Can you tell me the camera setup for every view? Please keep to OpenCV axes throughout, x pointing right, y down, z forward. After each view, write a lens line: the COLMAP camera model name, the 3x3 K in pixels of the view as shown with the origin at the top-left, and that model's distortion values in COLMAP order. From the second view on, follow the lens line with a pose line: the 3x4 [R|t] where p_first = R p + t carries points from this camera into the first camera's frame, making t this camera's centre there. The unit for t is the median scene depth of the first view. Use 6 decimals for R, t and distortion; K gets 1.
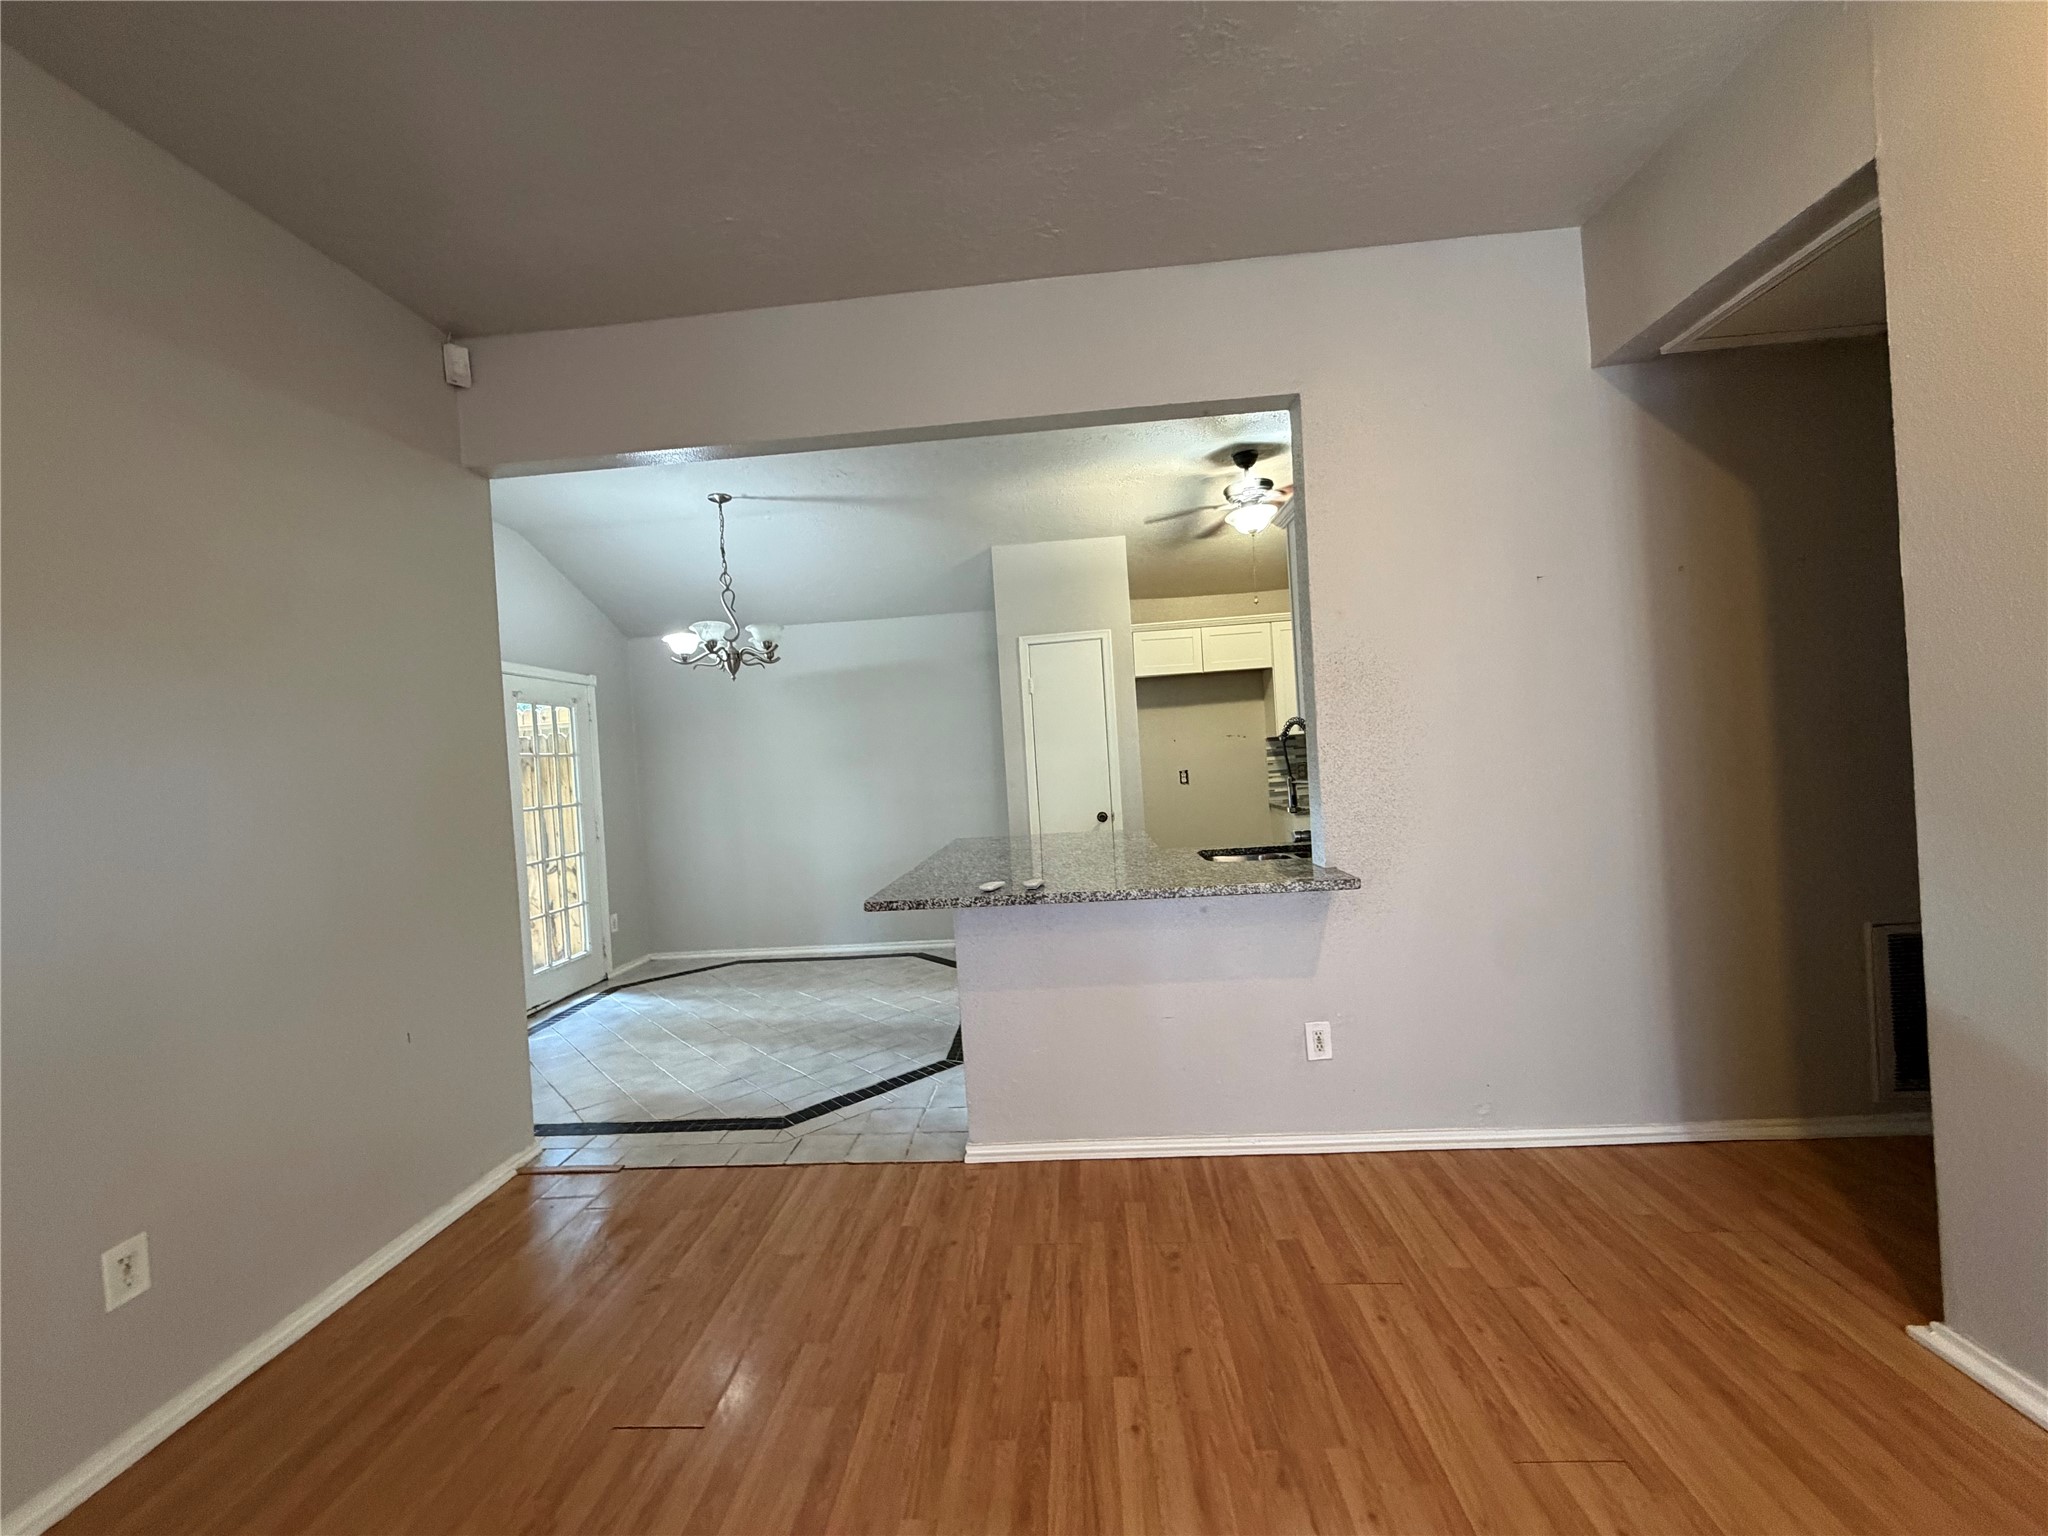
lens RADIAL K [[815.8, 0, 1016.9], [0, 815.8, 768.1], [0, 0, 1]] dist [0.000972, -0.000521]
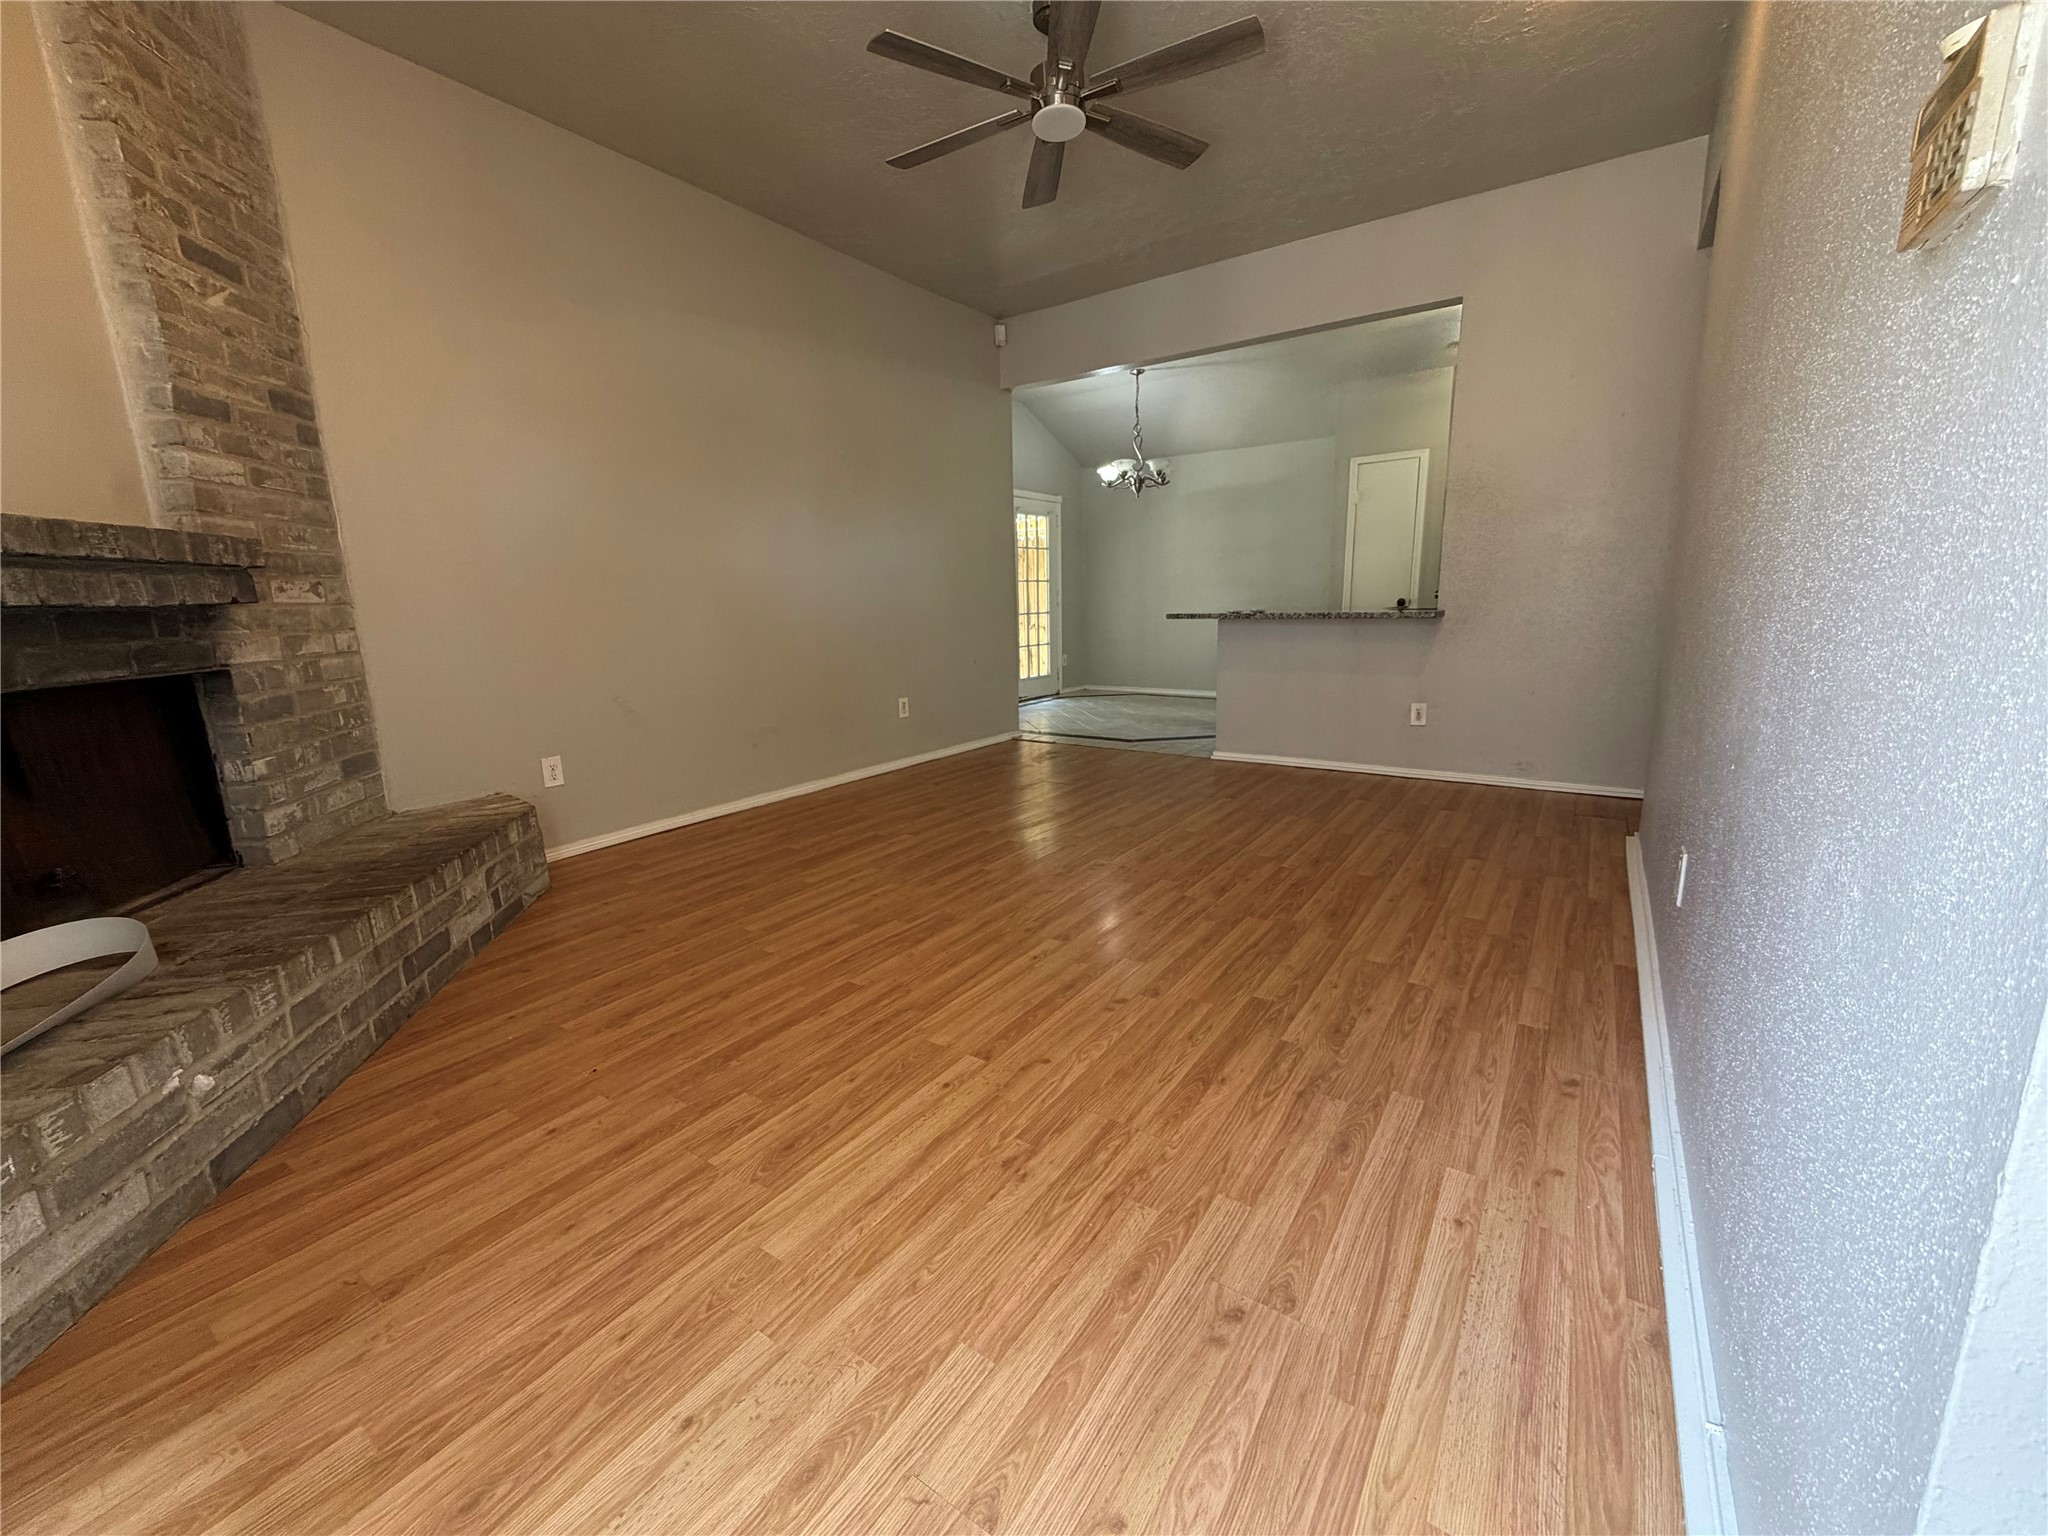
lens RADIAL K [[815.8, 0, 1016.9], [0, 815.8, 768.1], [0, 0, 1]] dist [0.000972, -0.000521]
pose [[0.856580, 0.144775, -0.495289, 0.379334], [-0.034705, 0.973825, 0.224633, 0.067498], [0.514846, -0.175227, 0.839183, -0.648078]]
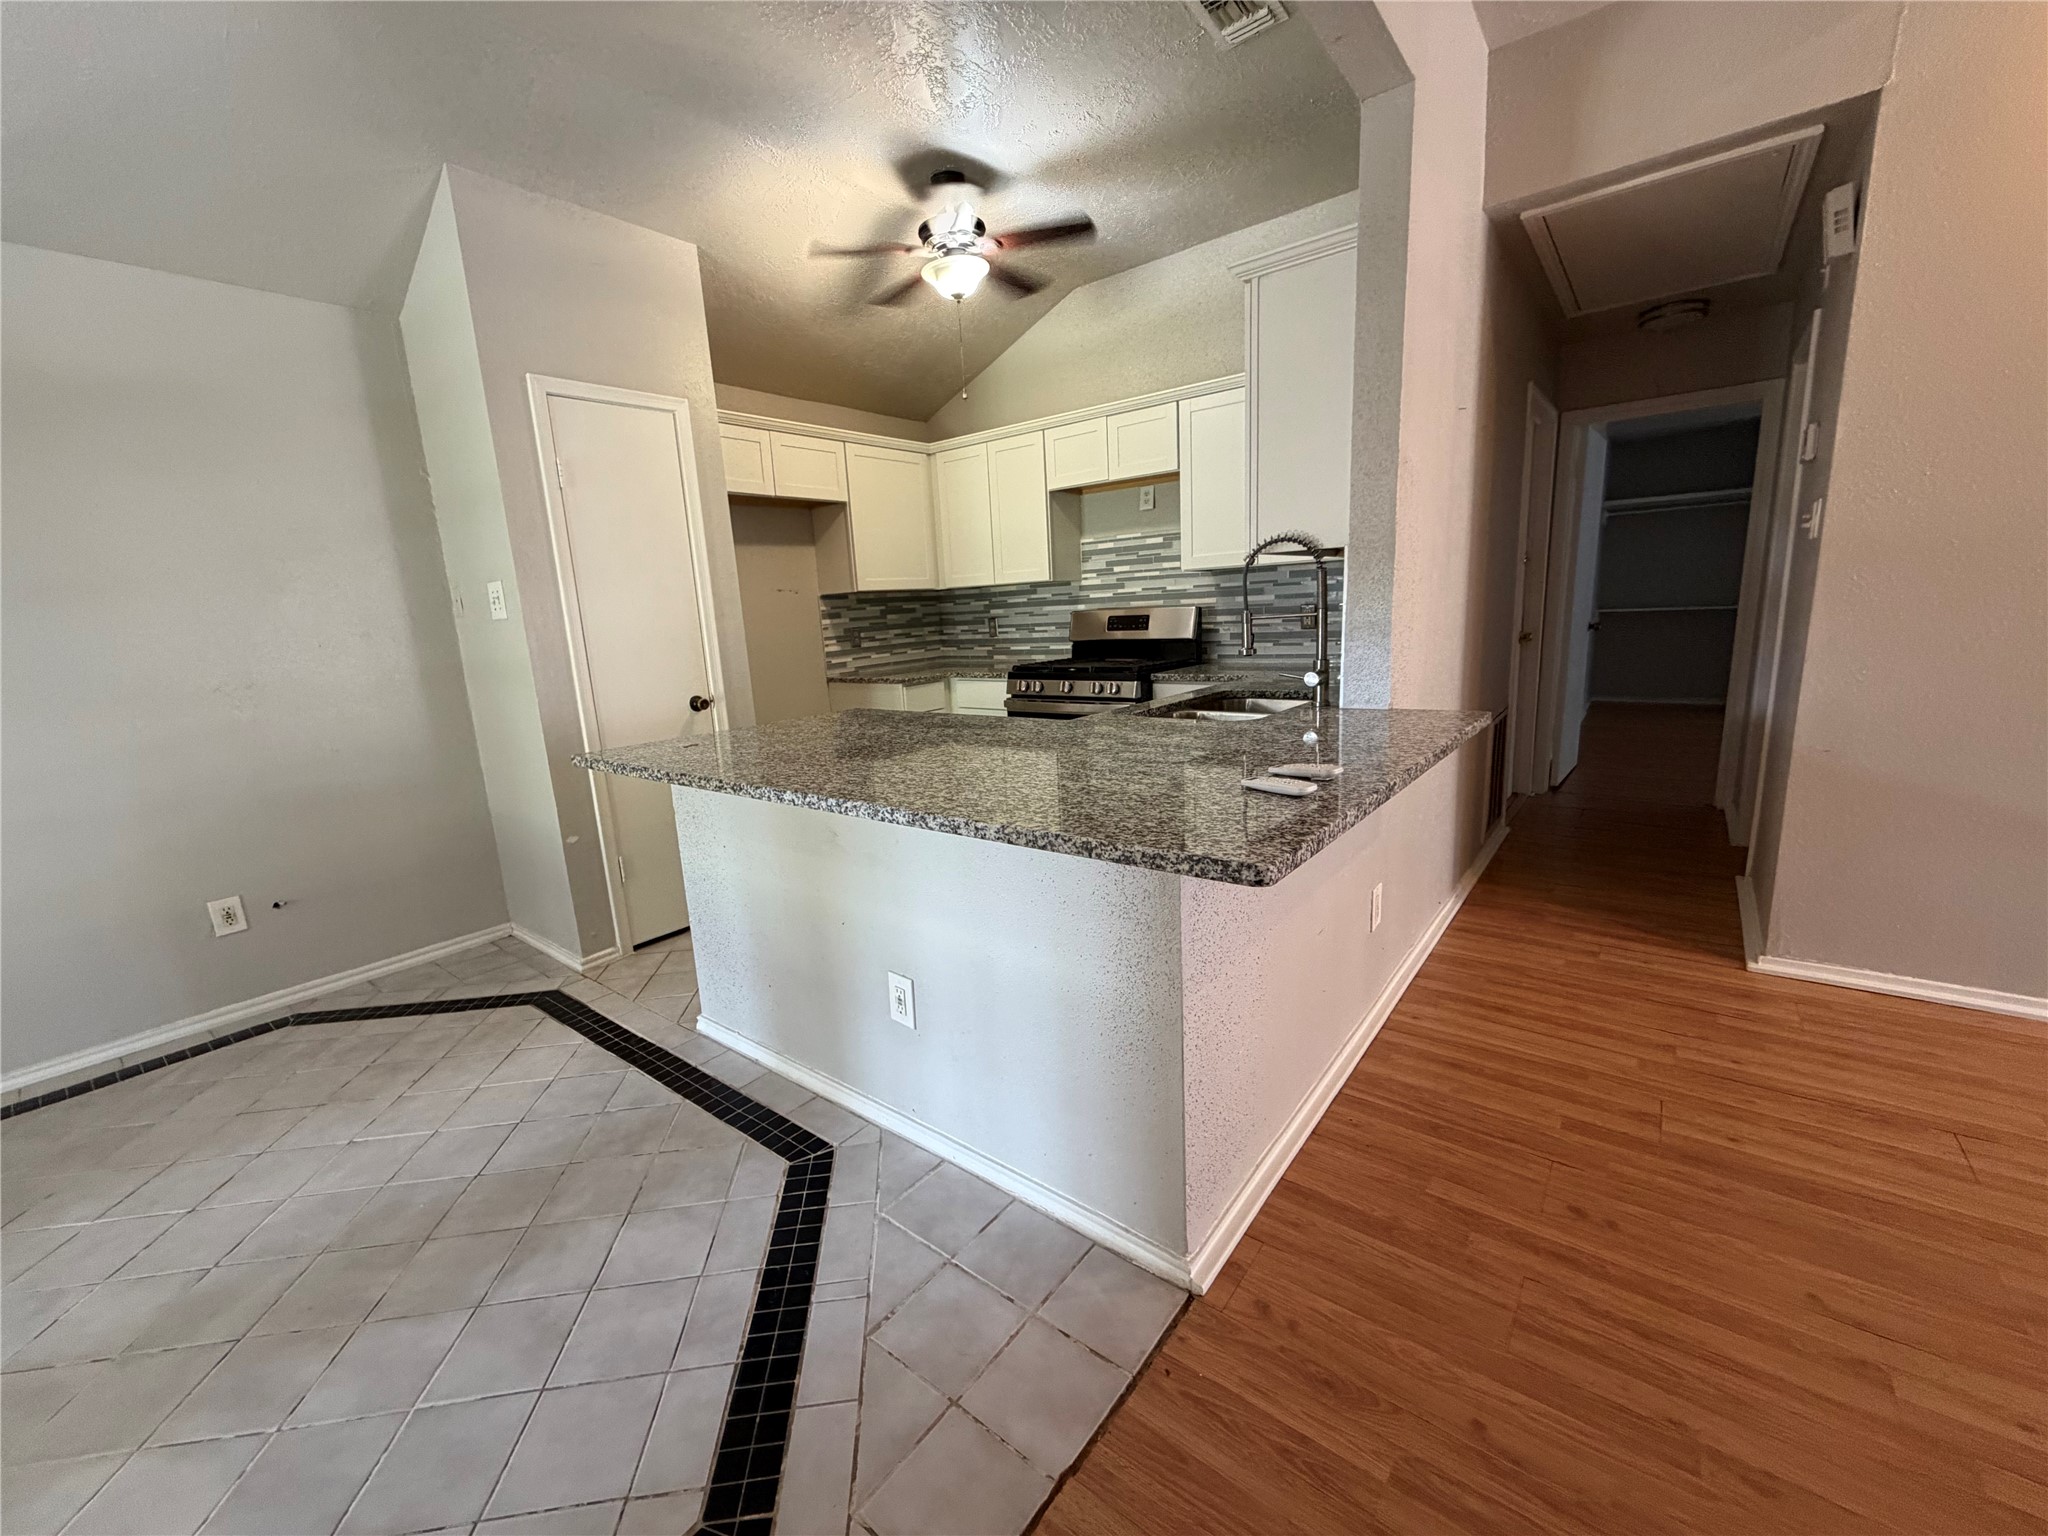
lens RADIAL K [[811.7, 0, 1018.9], [0, 811.7, 771.2], [0, 0, 1]] dist [0.000269, -0.000023]
pose [[0.568066, -0.131597, 0.812394, -0.404007], [0.025042, 0.989440, 0.142766, 0.039769], [-0.822602, -0.060757, 0.565362, 0.617098]]
